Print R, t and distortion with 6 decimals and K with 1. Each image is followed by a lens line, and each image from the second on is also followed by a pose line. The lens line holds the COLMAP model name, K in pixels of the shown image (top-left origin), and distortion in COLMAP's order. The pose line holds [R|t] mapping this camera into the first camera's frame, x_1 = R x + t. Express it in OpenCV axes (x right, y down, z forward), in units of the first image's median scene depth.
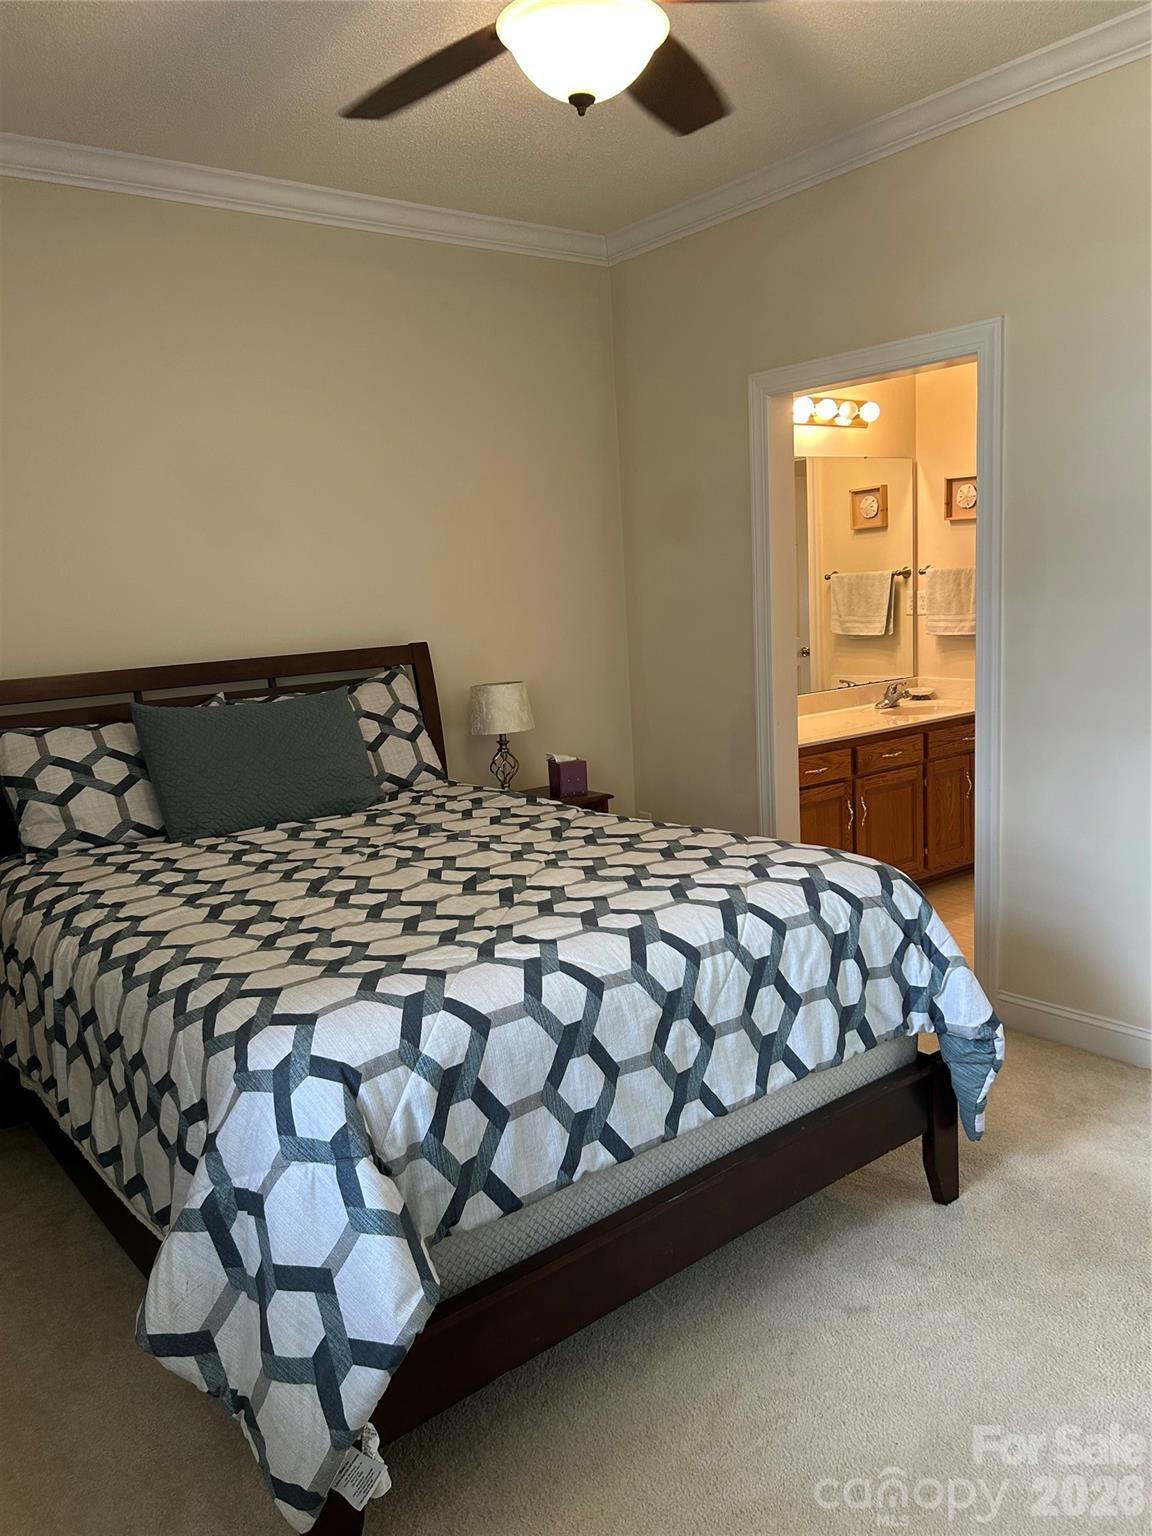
lens RADIAL K [[1148.6, 0, 572.6], [0, 1148.6, 777.5], [0, 0, 1]] dist [0.072403, -0.052837]
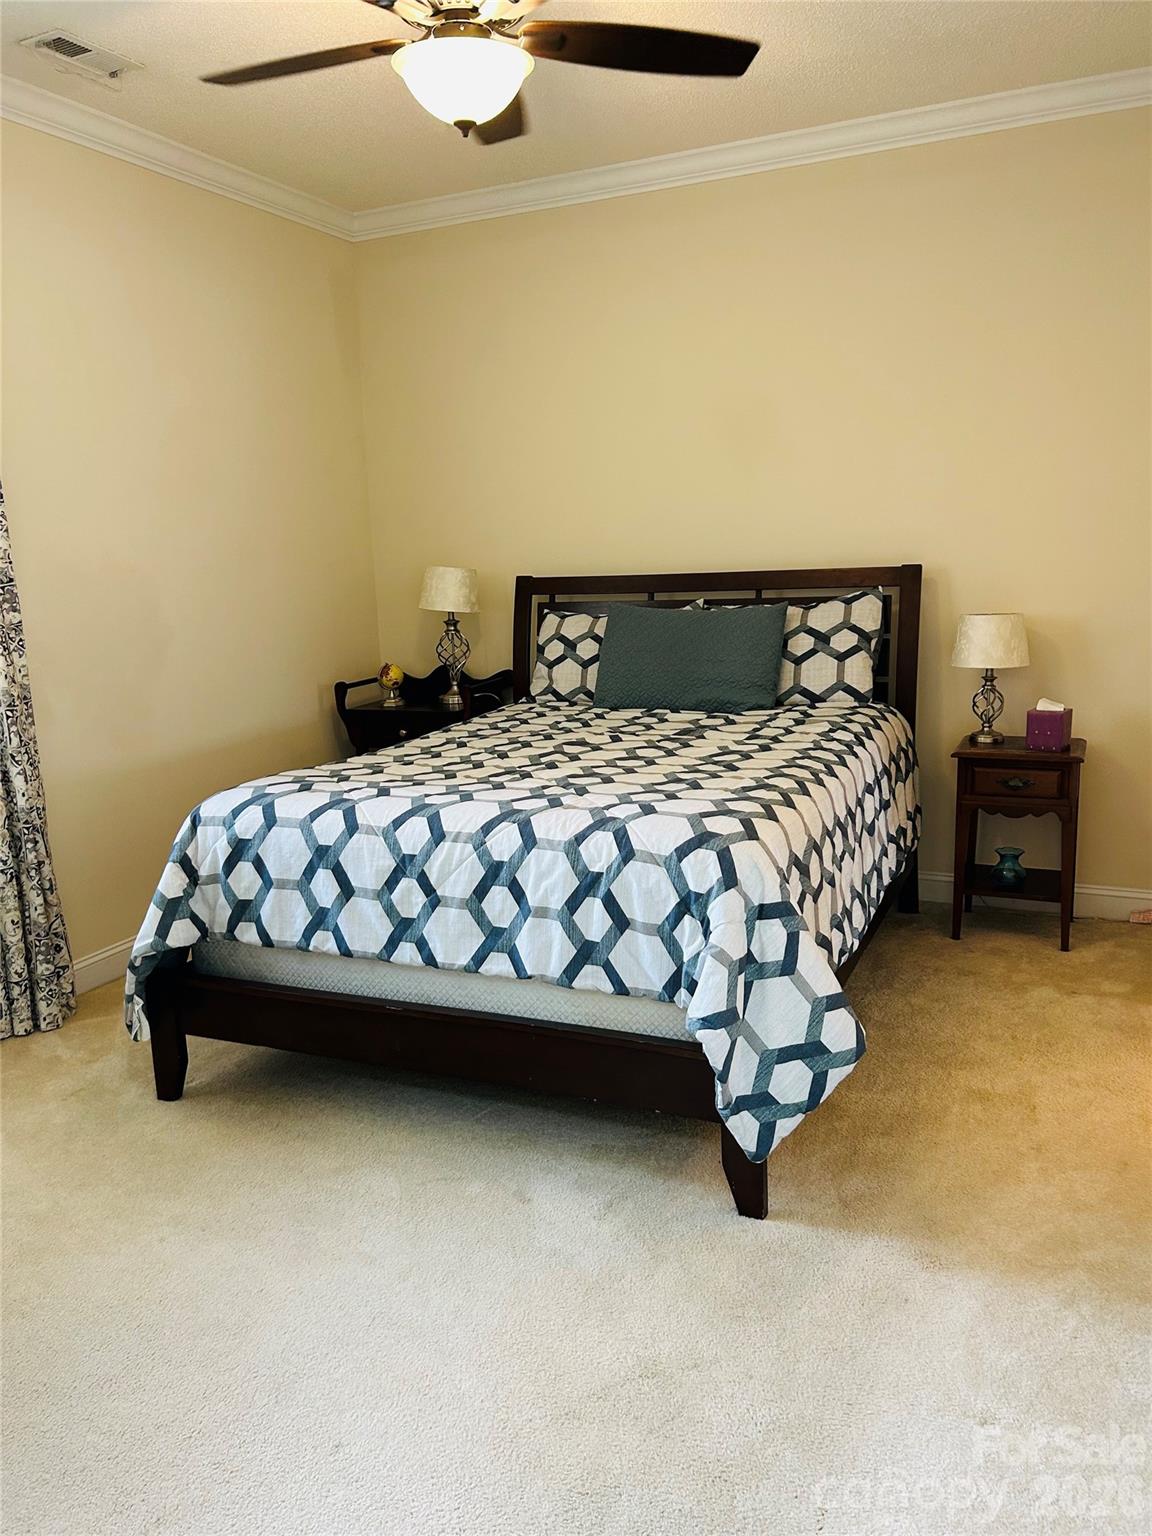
lens RADIAL K [[1148.6, 0, 572.4], [0, 1148.6, 762.2], [0, 0, 1]] dist [0.072403, -0.052837]
pose [[0.465000, 0.205221, -0.861196, 1.088245], [-0.133901, 0.977874, 0.160725, -0.125992], [0.875126, 0.040578, 0.482191, 0.468989]]
